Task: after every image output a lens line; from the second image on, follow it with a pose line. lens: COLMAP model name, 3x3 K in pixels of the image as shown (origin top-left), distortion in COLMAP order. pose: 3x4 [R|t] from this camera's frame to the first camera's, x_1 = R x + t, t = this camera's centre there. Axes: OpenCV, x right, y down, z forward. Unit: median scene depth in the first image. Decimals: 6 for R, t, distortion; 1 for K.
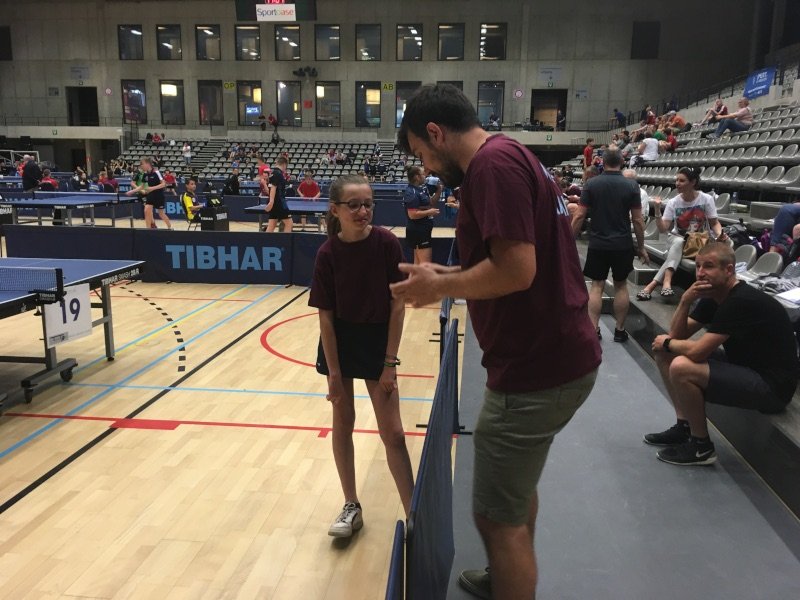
lens RADIAL K [[681.6, 0, 407.0], [0, 681.6, 298.0], [0, 0, 1]] dist [0.081031, -0.123186]
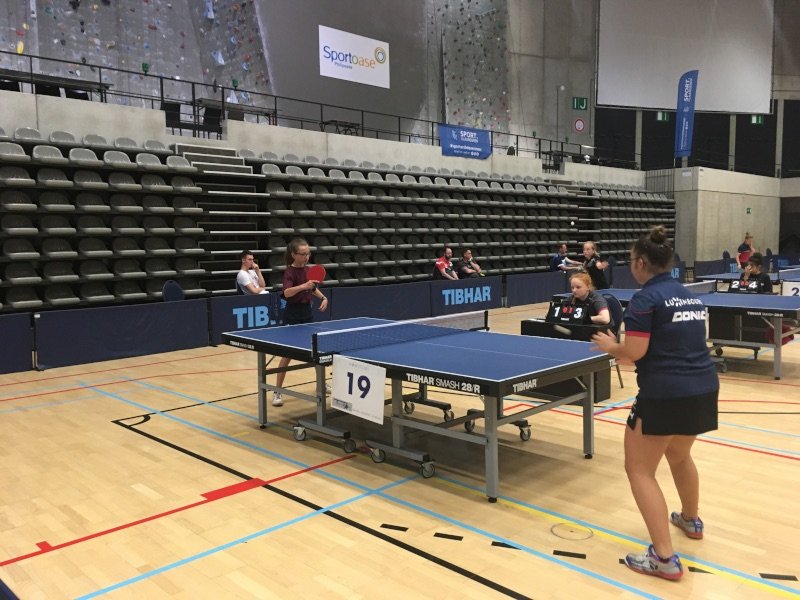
lens RADIAL K [[681.6, 0, 407.0], [0, 681.6, 298.0], [0, 0, 1]] dist [0.081031, -0.123186]
pose [[-0.630369, 0.055529, -0.774307, 0.213293], [-0.148577, 0.970369, 0.190547, -0.294476], [0.761945, 0.235159, -0.603440, 1.594097]]
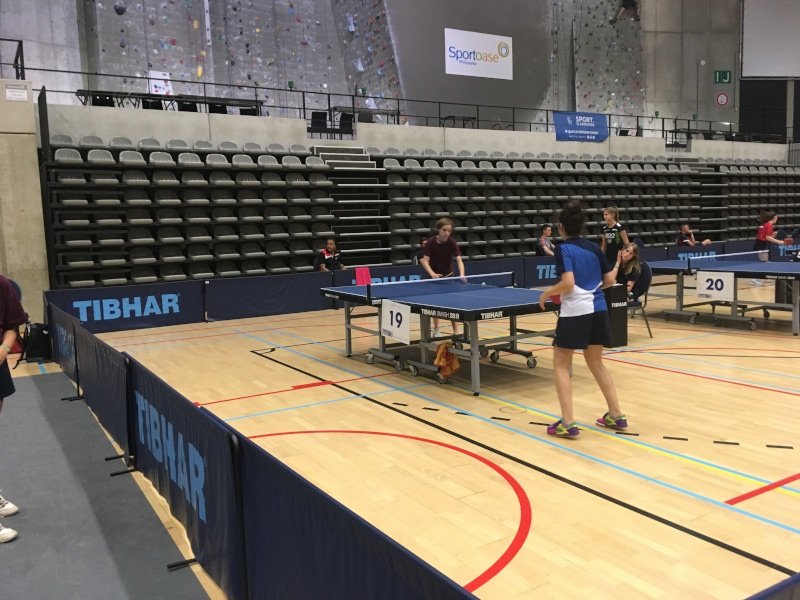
lens RADIAL K [[681.6, 0, 407.0], [0, 681.6, 298.0], [0, 0, 1]] dist [0.081031, -0.123186]
pose [[-0.792645, 0.070551, -0.605588, 0.341846], [-0.098513, 0.965409, 0.241413, -0.364065], [0.601672, 0.251013, -0.758276, 2.055993]]
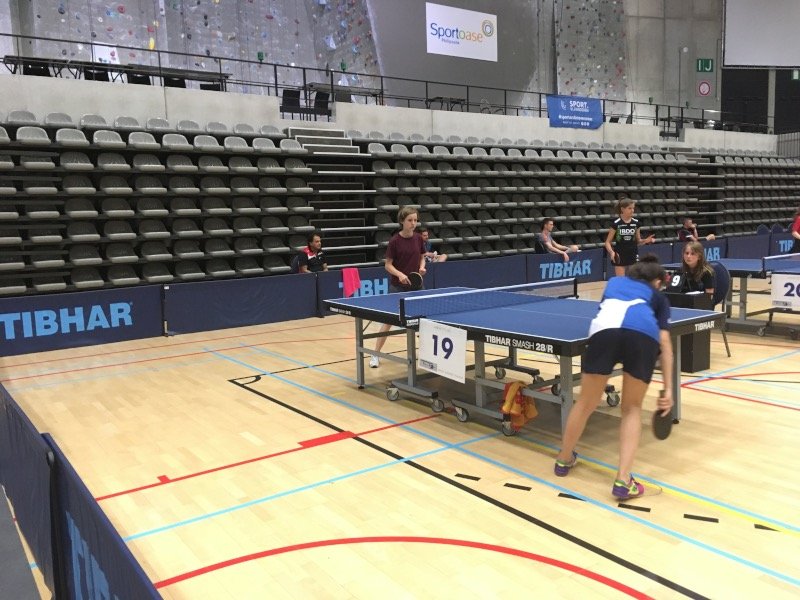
lens RADIAL K [[681.6, 0, 407.0], [0, 681.6, 298.0], [0, 0, 1]] dist [0.081031, -0.123186]
pose [[-0.751109, 0.080986, -0.655192, 0.215092], [-0.107512, 0.964193, 0.242432, -0.292982], [0.651365, 0.252534, -0.715507, 1.667023]]
